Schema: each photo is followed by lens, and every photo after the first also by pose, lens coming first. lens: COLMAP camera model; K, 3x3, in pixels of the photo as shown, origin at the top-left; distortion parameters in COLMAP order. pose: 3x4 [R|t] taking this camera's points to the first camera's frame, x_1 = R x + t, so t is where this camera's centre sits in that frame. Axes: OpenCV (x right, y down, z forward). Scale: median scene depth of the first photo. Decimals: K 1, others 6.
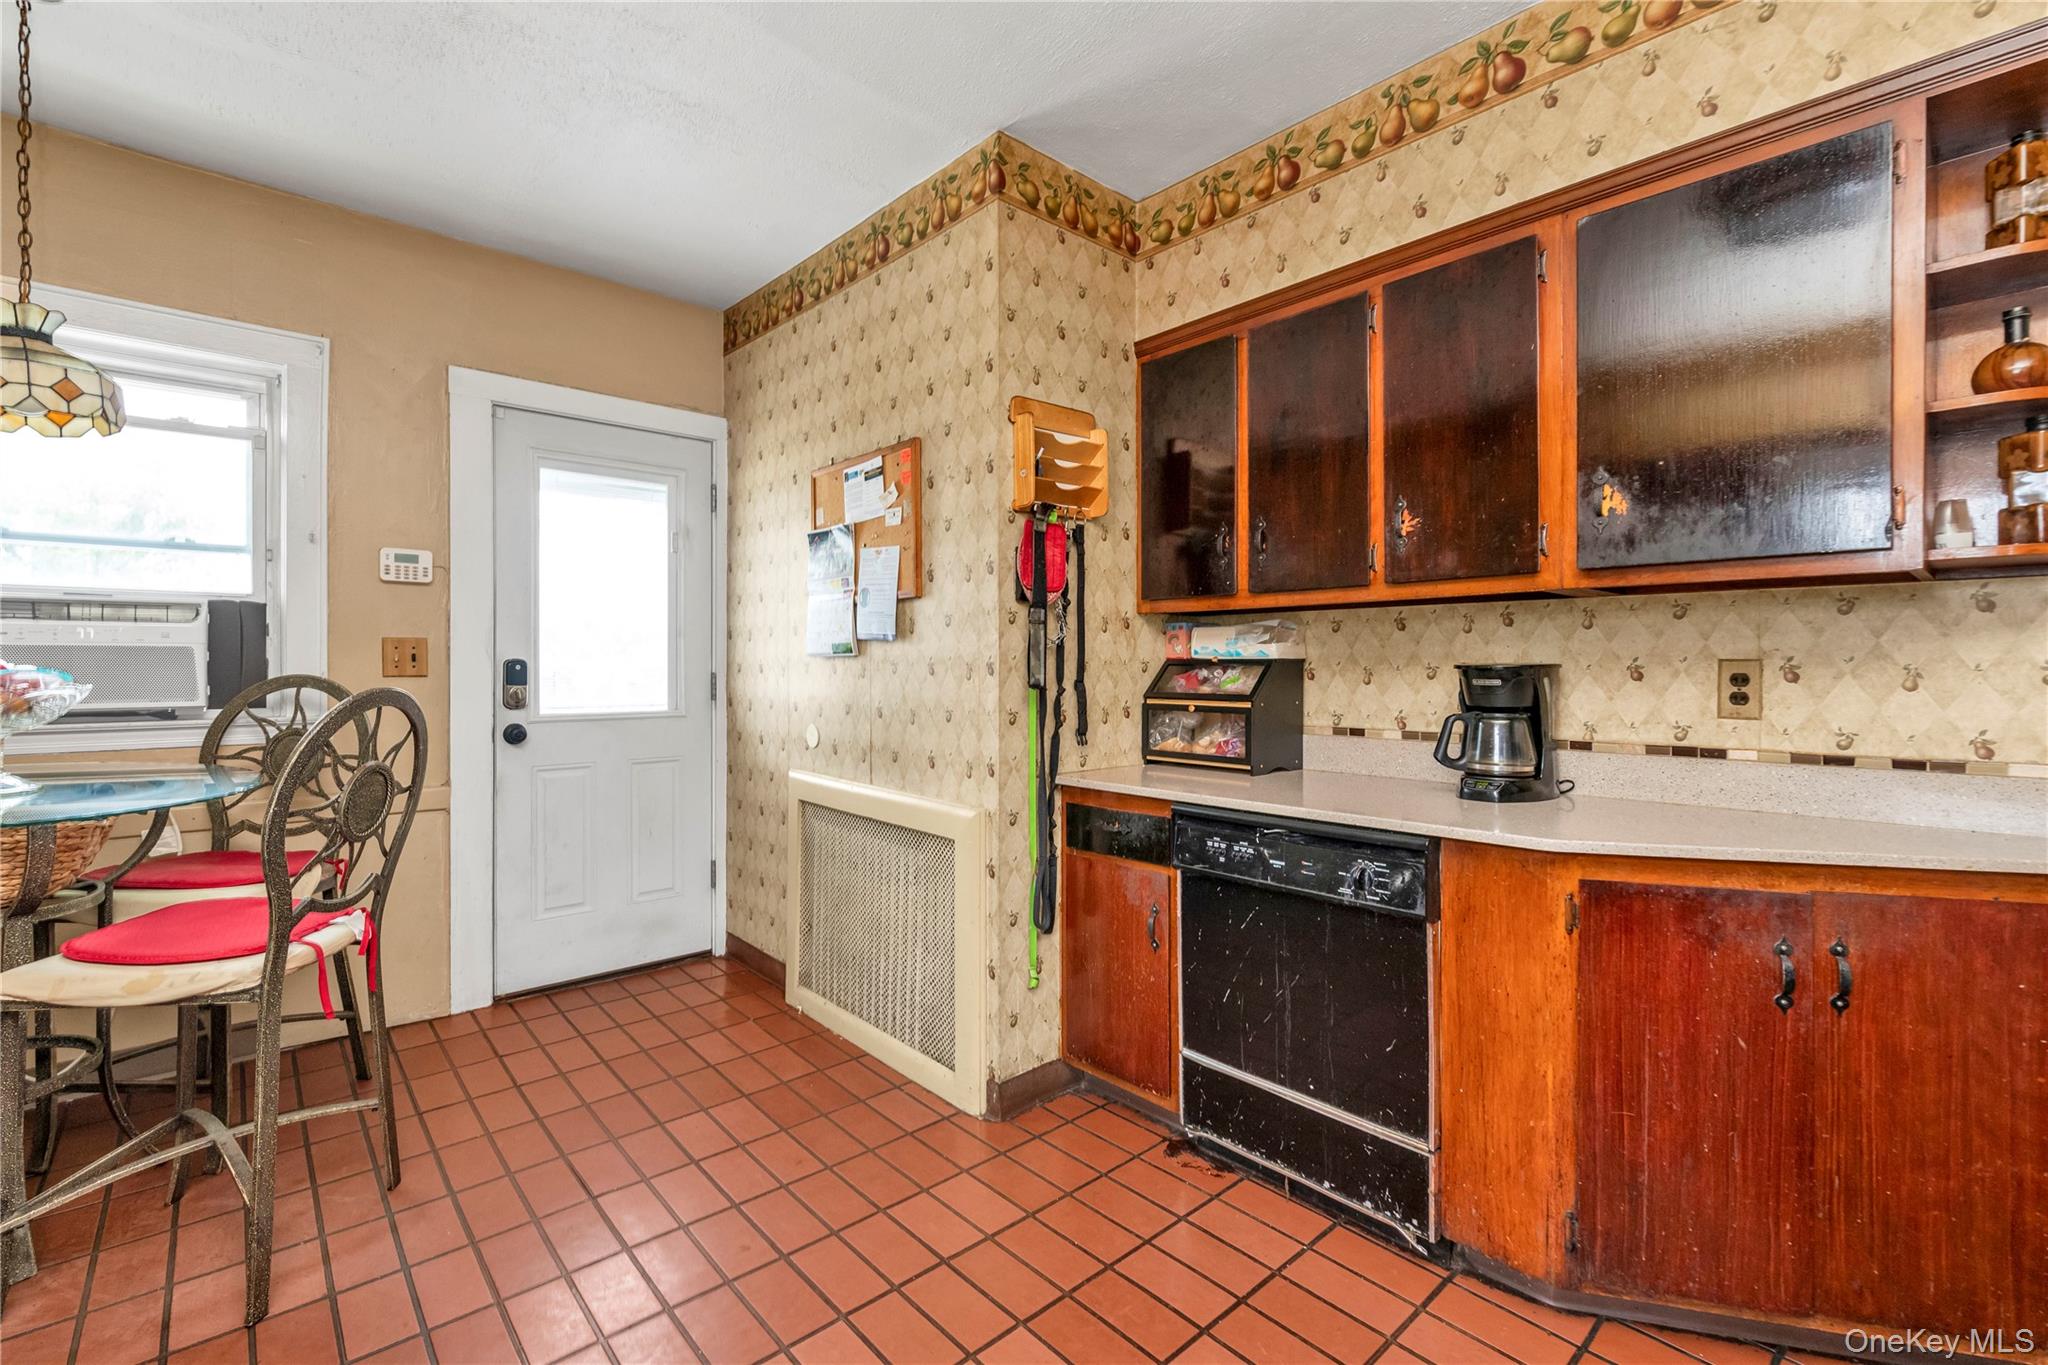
lens RADIAL K [[897.3, 0, 1026.2], [0, 897.3, 667.0], [0, 0, 1]] dist [-0.000802, -0.001812]
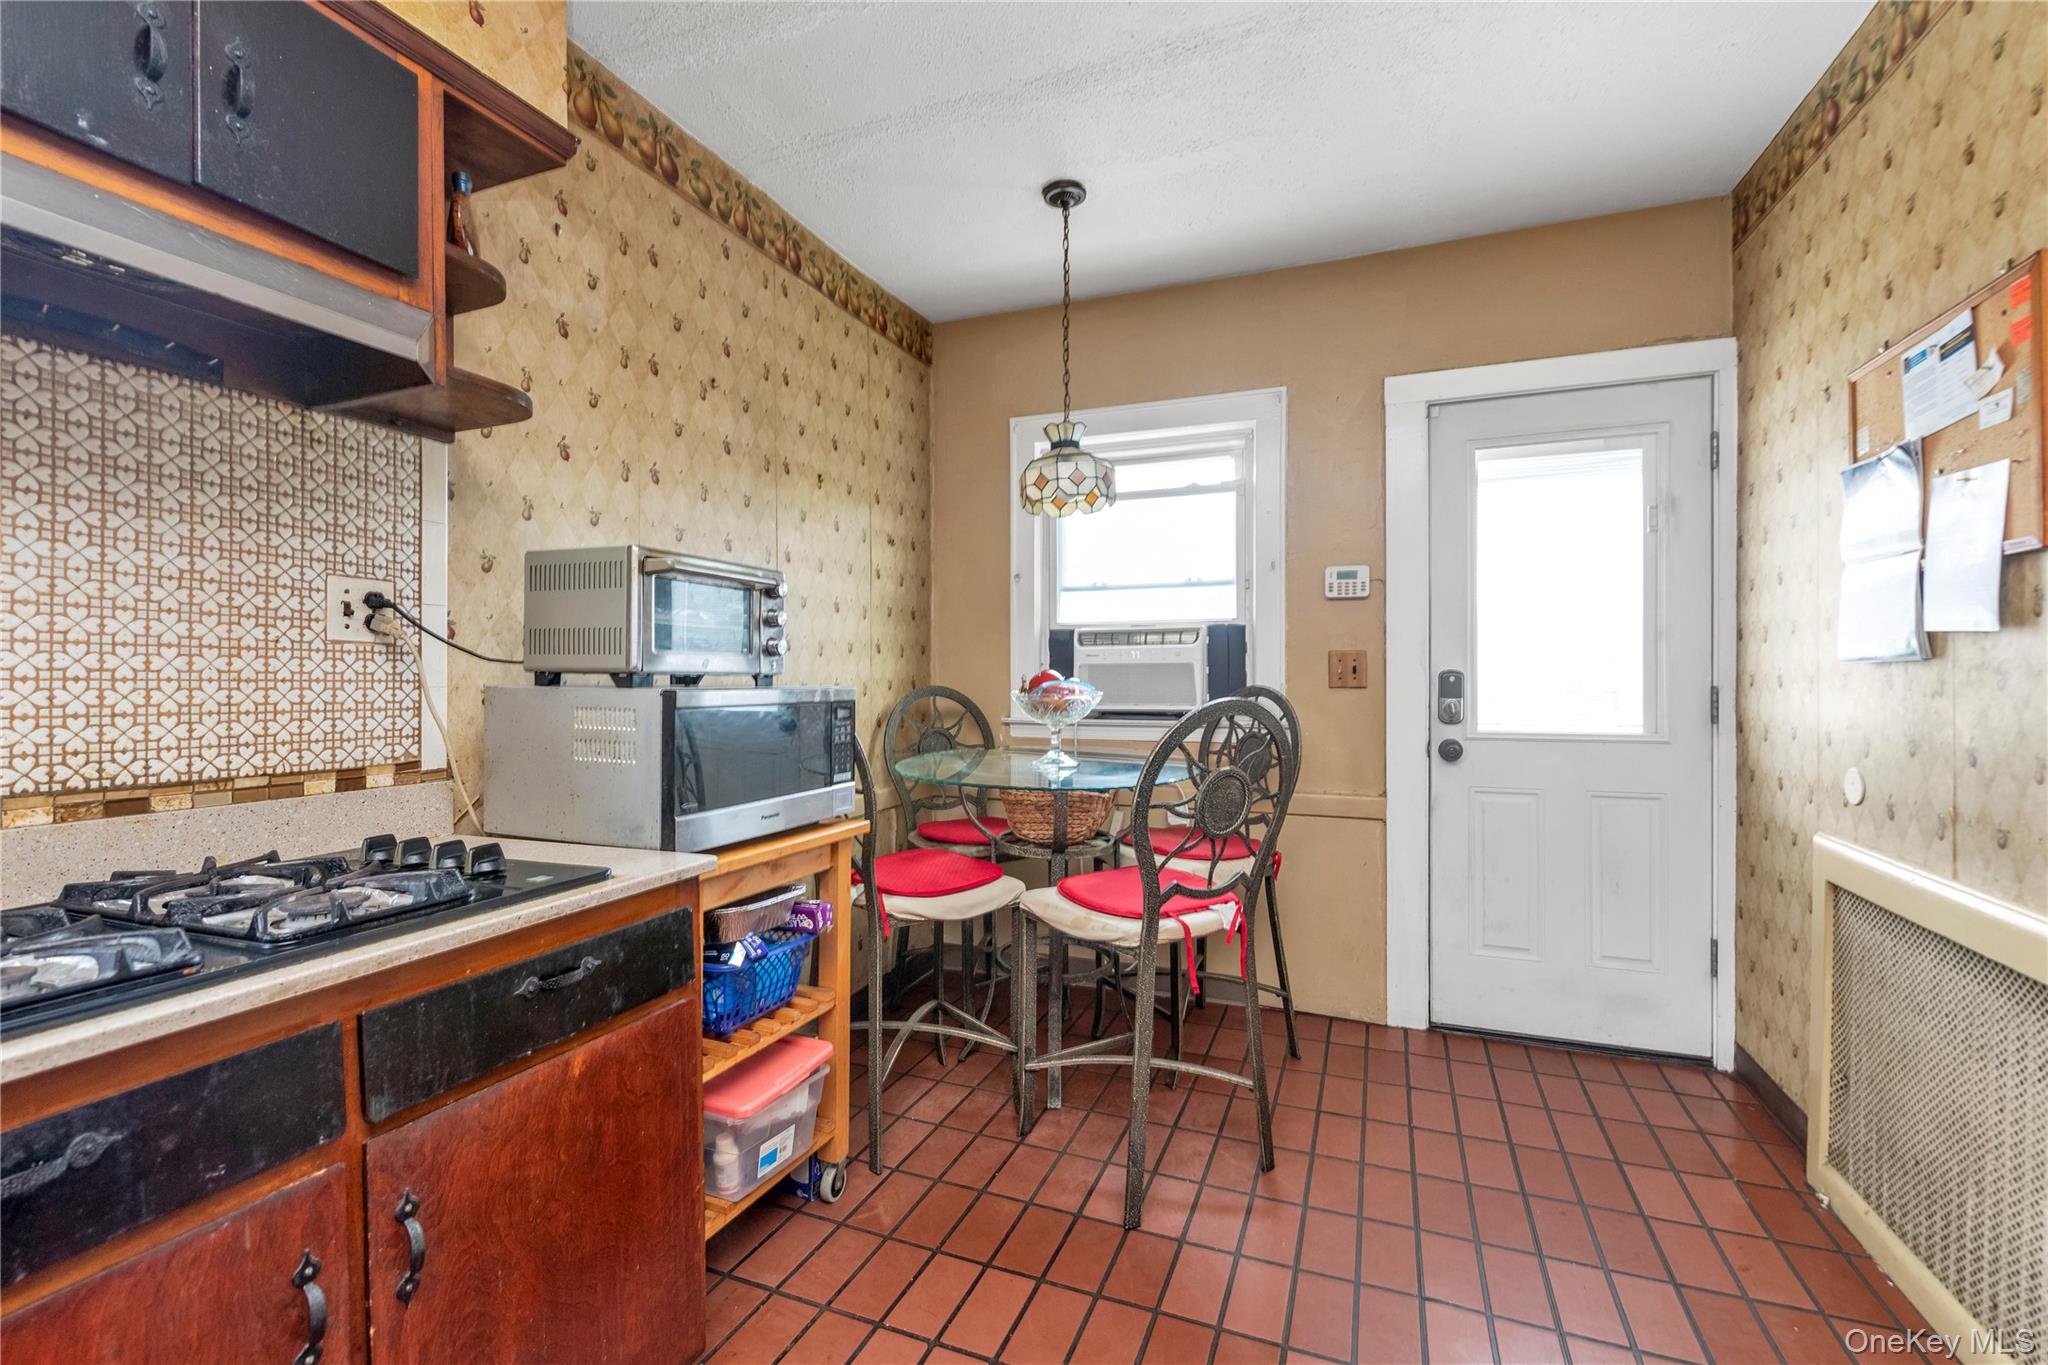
lens RADIAL K [[897.3, 0, 1009.8], [0, 897.3, 681.9], [0, 0, 1]] dist [-0.000802, -0.001812]
pose [[0.433039, 0.002684, -0.901371, 0.079544], [0.000349, 0.999995, 0.003145, 0.000145], [0.901375, -0.001676, 0.433036, 0.185251]]
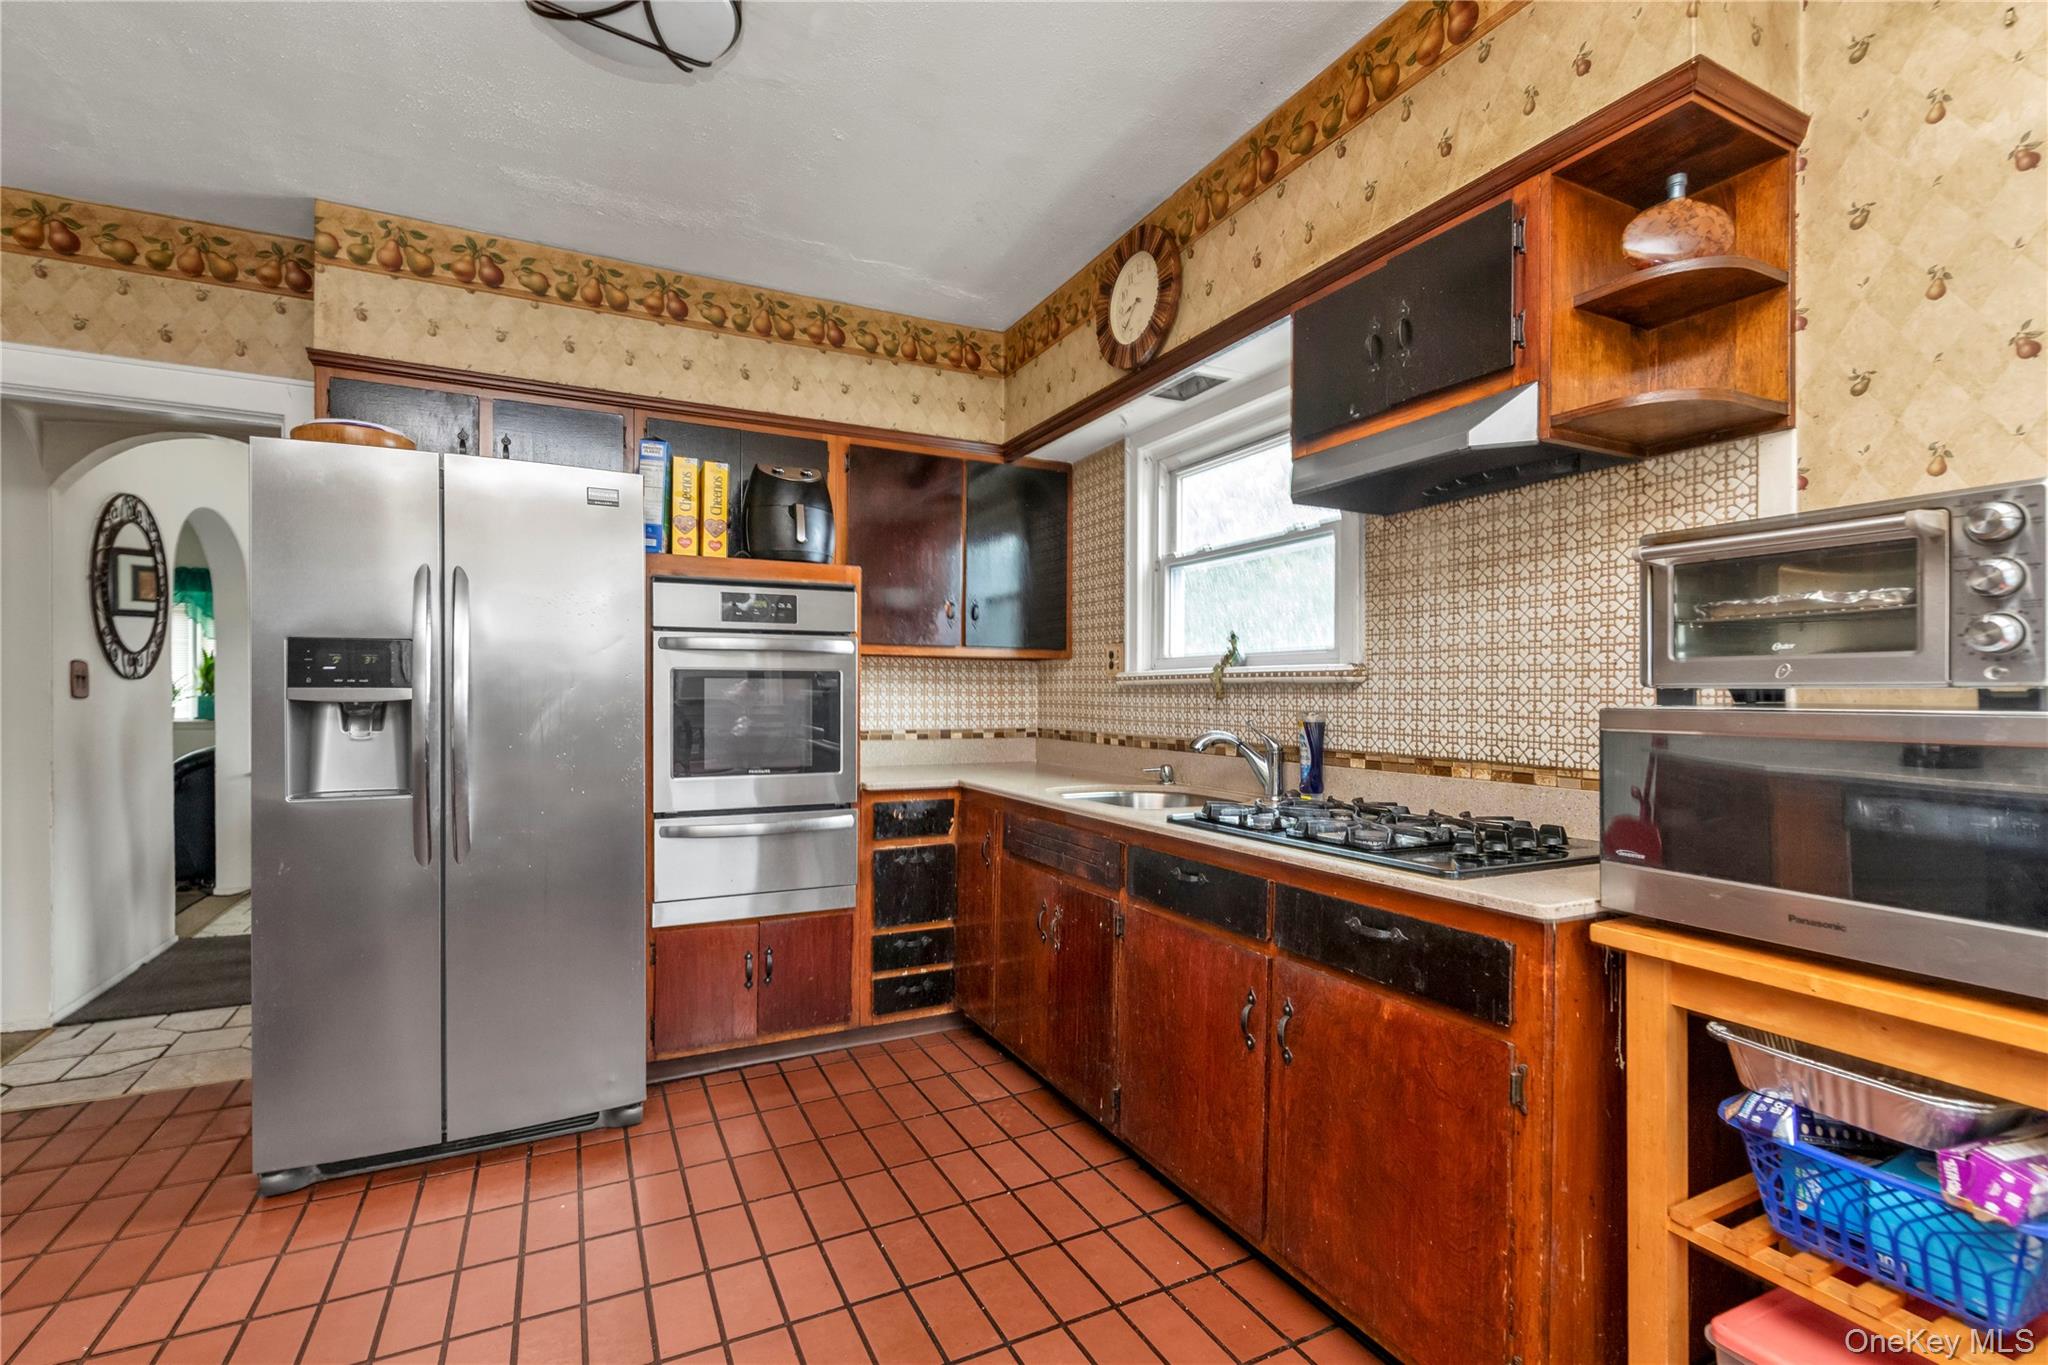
lens RADIAL K [[897.3, 0, 1010.1], [0, 897.3, 698.1], [0, 0, 1]] dist [-0.000802, -0.001812]
pose [[-0.964585, -0.001396, 0.263768, -0.114177], [0.000320, 0.999979, 0.006465, -0.000642], [-0.263771, 0.006321, -0.964564, 0.455967]]
